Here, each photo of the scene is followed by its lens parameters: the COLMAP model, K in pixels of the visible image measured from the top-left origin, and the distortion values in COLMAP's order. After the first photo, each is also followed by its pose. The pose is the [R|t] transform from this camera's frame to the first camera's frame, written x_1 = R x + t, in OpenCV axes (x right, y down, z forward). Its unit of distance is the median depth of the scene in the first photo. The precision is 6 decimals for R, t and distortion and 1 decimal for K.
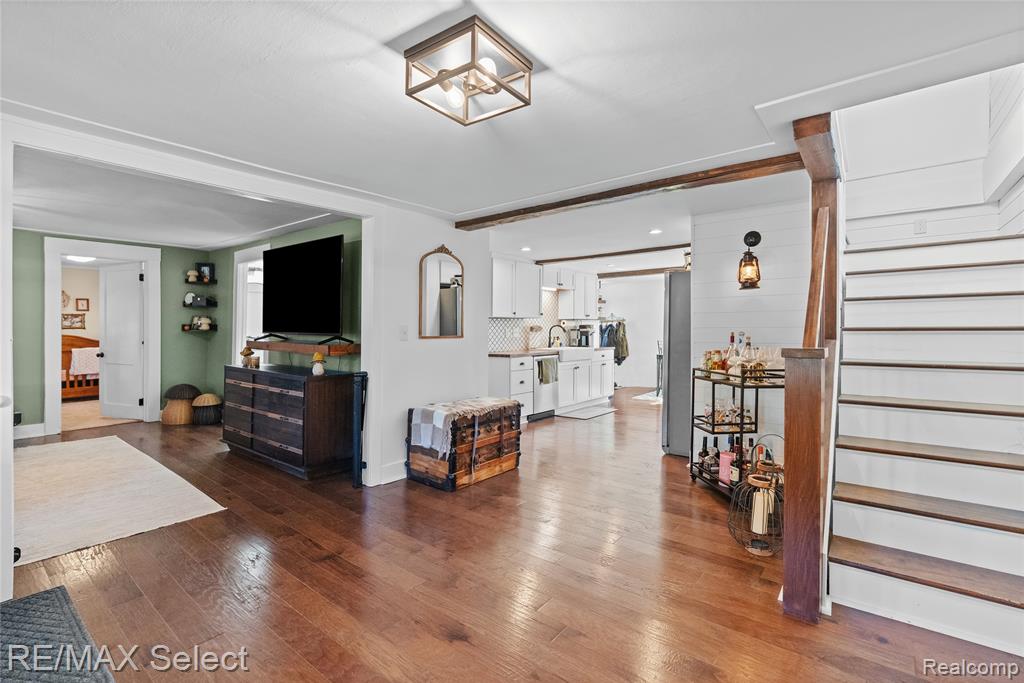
lens RADIAL K [[469.9, 0, 510.7], [0, 469.9, 320.4], [0, 0, 1]] dist [-0.000693, 0.000396]
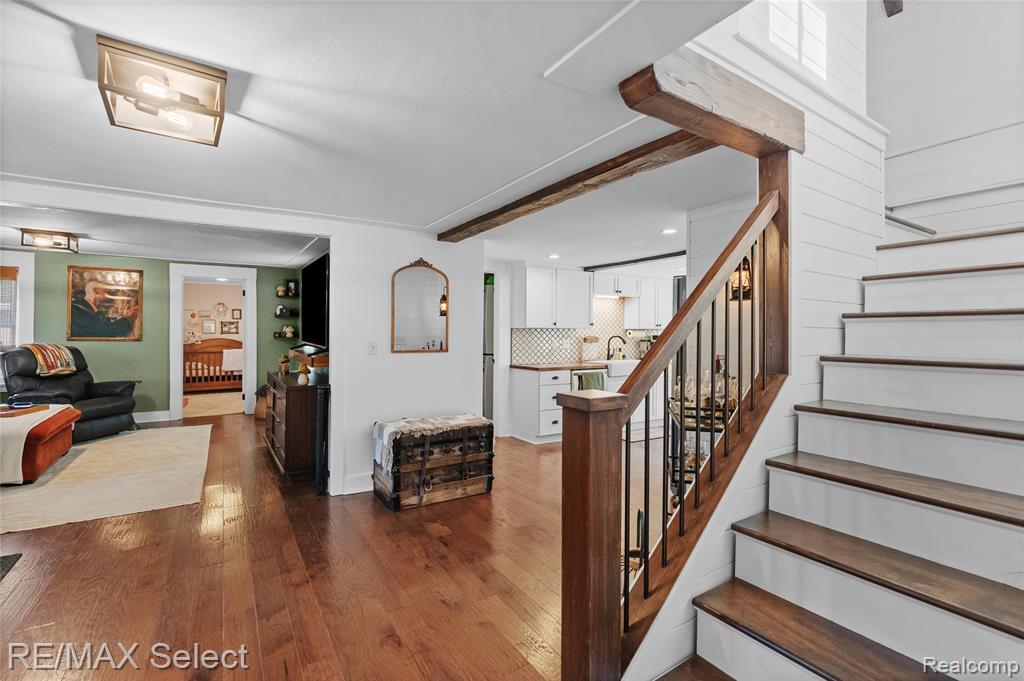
lens RADIAL K [[465.0, 0, 515.3], [0, 465.0, 324.0], [0, 0, 1]] dist [-0.000501, 0.000208]
pose [[0.948894, 0.004075, -0.315569, 0.246876], [-0.003823, 0.999992, 0.001415, -0.016997], [0.315572, -0.000136, 0.948902, 0.093014]]
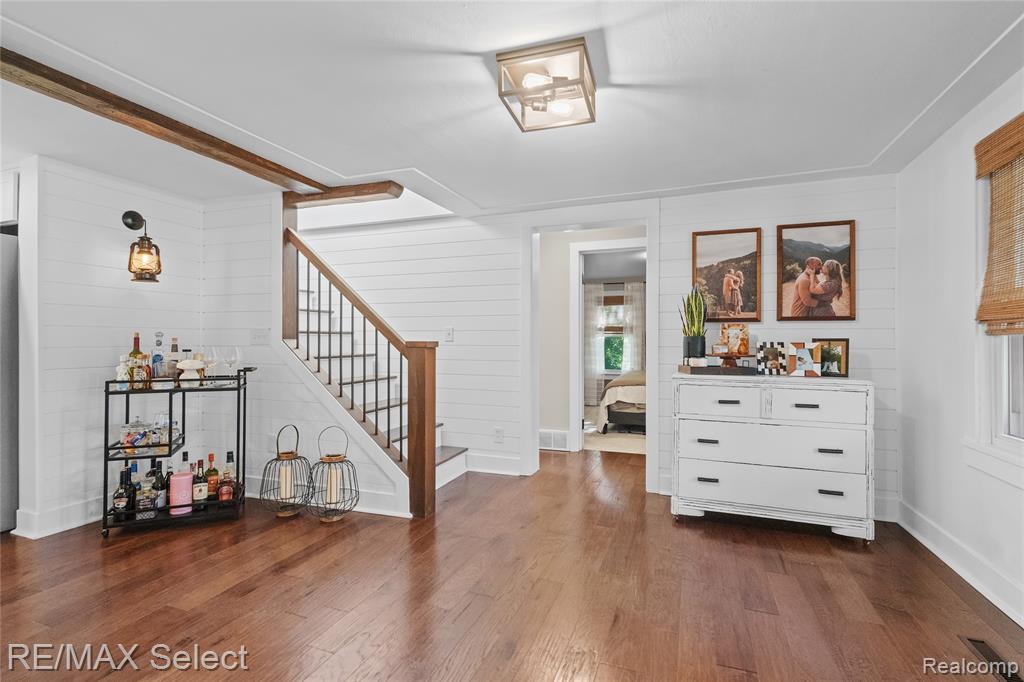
lens RADIAL K [[467.9, 0, 514.6], [0, 467.9, 337.3], [0, 0, 1]] dist [-0.004477, 0.000454]
pose [[-0.324480, 0.012344, 0.945812, -0.309259], [-0.018203, 0.999648, -0.019291, 0.023490], [-0.945717, -0.023476, -0.324141, 0.403017]]
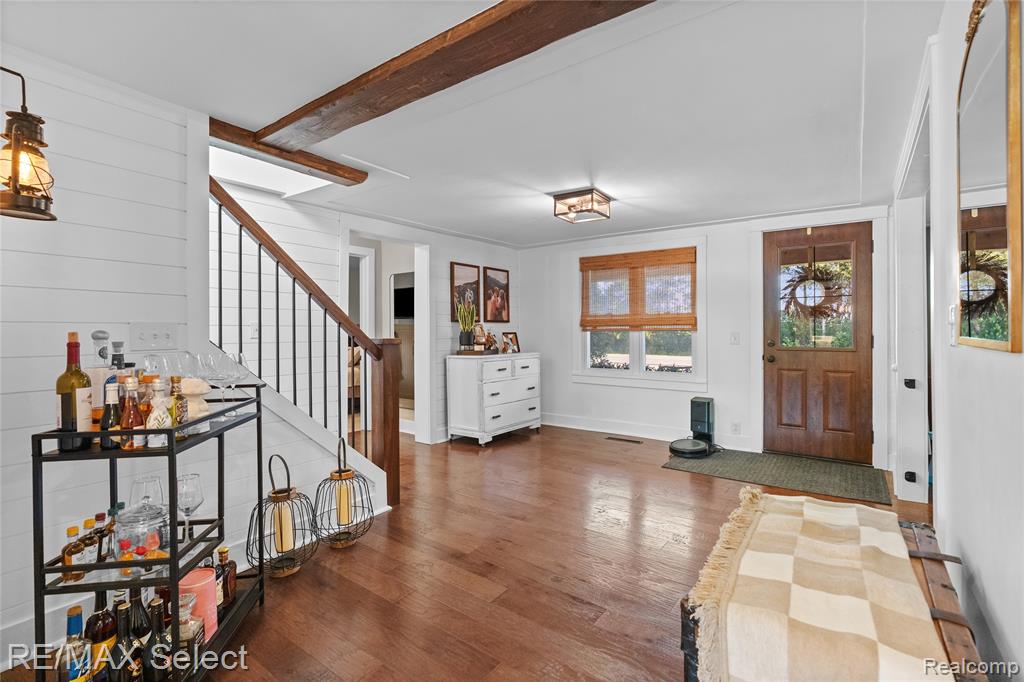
lens RADIAL K [[467.9, 0, 514.6], [0, 467.9, 337.3], [0, 0, 1]] dist [-0.004477, 0.000454]
pose [[-0.998841, 0.009300, -0.047219, 0.097940], [0.009396, 0.999954, -0.001792, 0.020493], [0.047201, -0.002234, -0.998883, 0.881675]]
